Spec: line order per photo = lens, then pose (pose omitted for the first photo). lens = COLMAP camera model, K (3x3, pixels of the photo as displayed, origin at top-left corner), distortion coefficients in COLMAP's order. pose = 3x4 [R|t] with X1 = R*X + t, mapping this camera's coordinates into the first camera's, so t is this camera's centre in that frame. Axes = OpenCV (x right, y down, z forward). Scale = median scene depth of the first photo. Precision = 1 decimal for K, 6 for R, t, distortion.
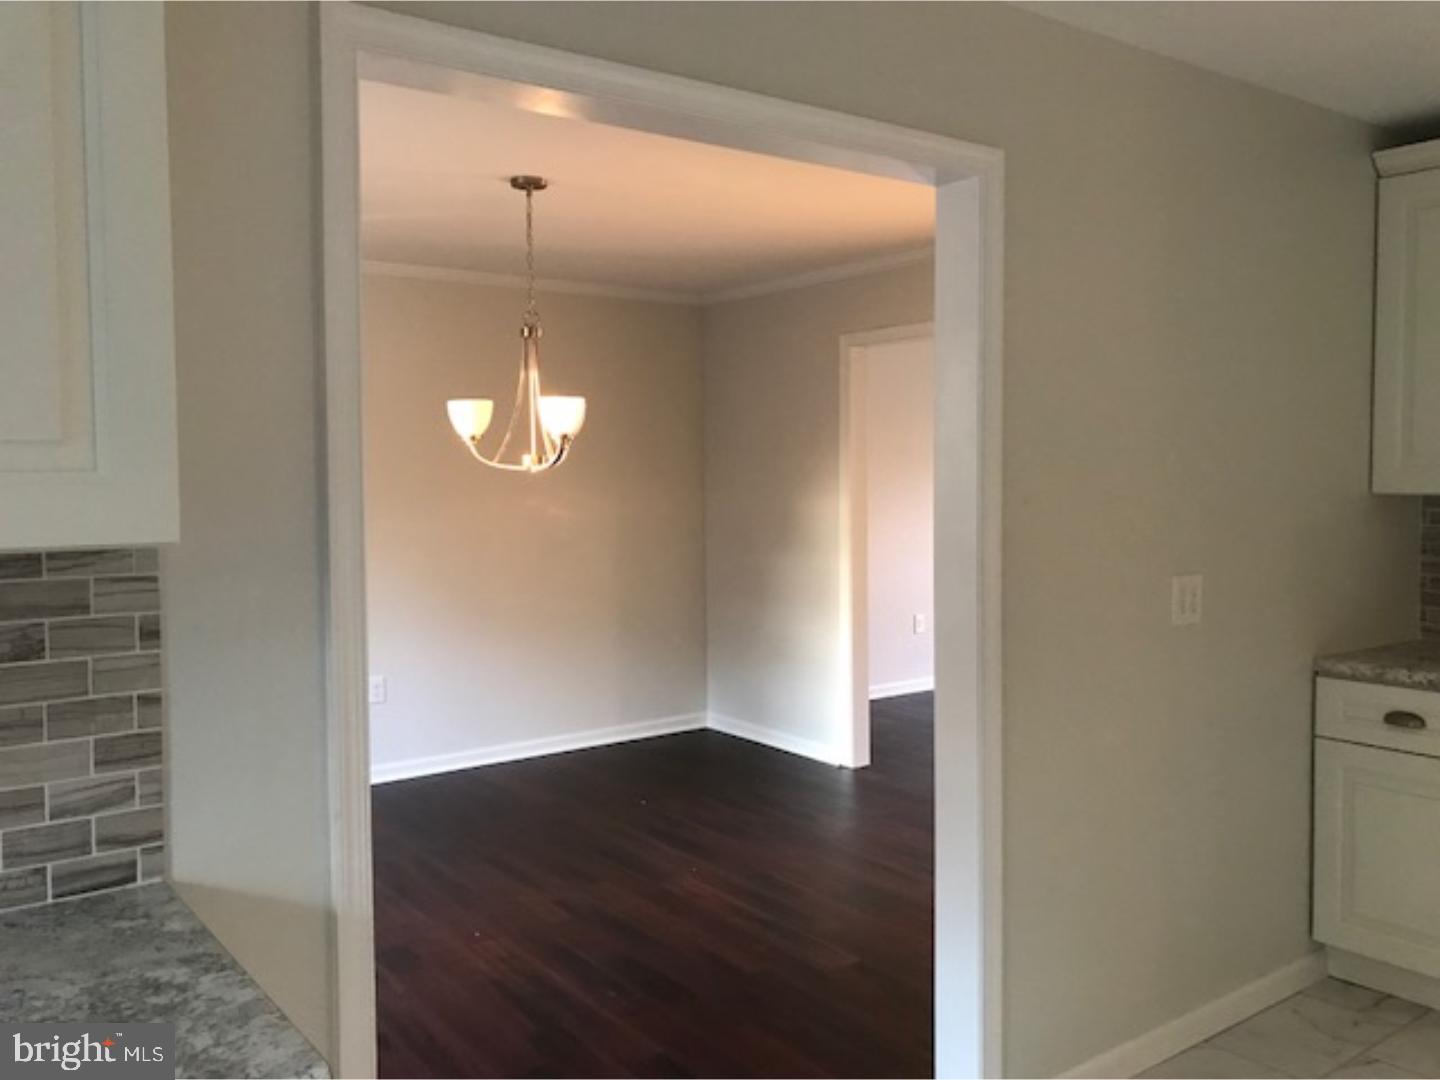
lens RADIAL K [[1206.6, 0, 722.3], [0, 1206.6, 530.4], [0, 0, 1]] dist [0.052744, -0.039580]
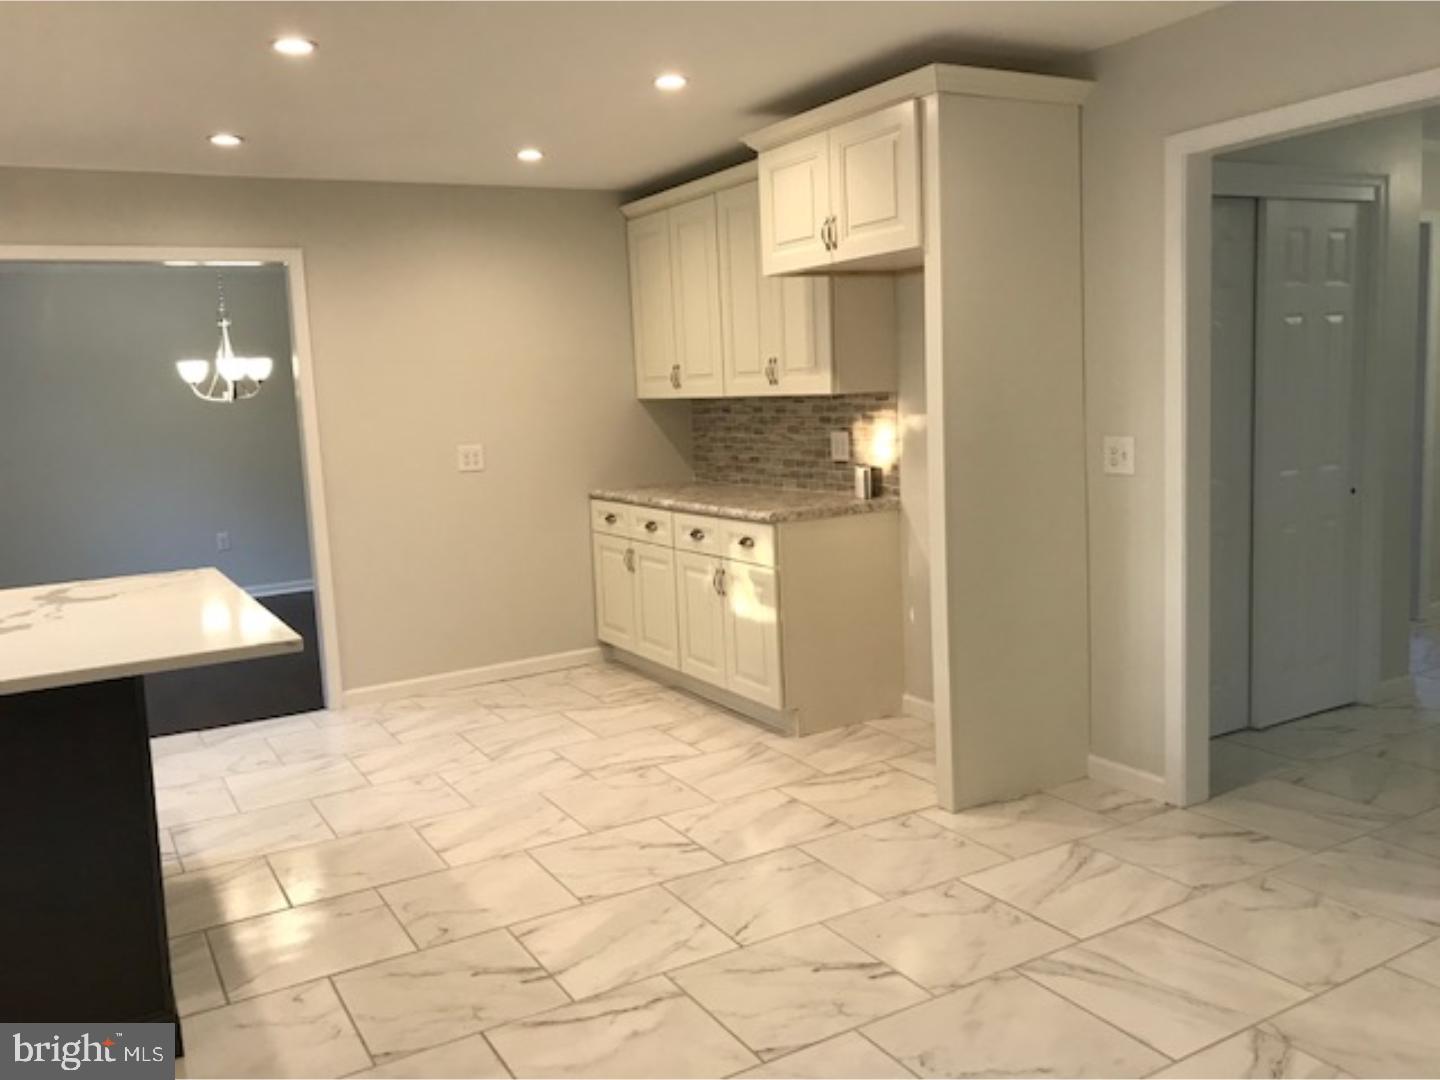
lens RADIAL K [[1206.6, 0, 722.5], [0, 1206.6, 553.0], [0, 0, 1]] dist [0.052744, -0.039580]
pose [[0.990210, -0.020812, -0.138027, 0.936903], [0.032914, 0.995752, 0.085988, 0.049494], [0.135651, -0.089689, 0.986689, -0.797083]]
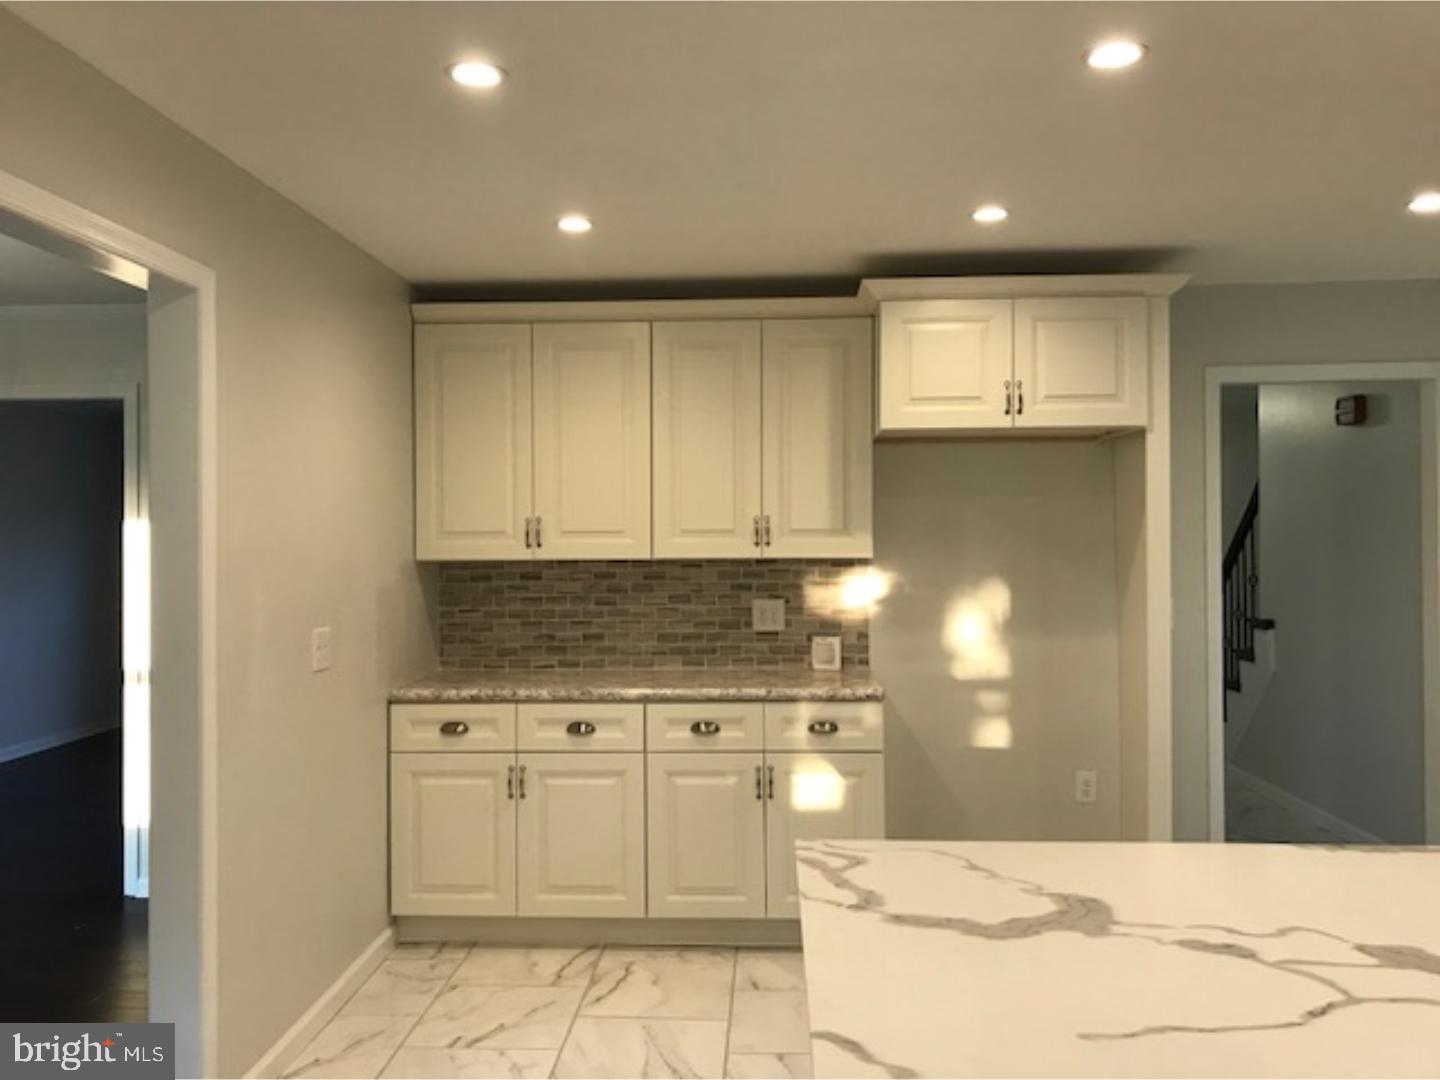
lens RADIAL K [[1206.6, 0, 717.3], [0, 1206.6, 525.6], [0, 0, 1]] dist [0.052744, -0.039580]
pose [[0.643129, 0.003528, 0.765749, -0.263676], [0.046696, 0.997948, -0.043817, 0.004525], [-0.764332, 0.063937, 0.641645, -0.086074]]
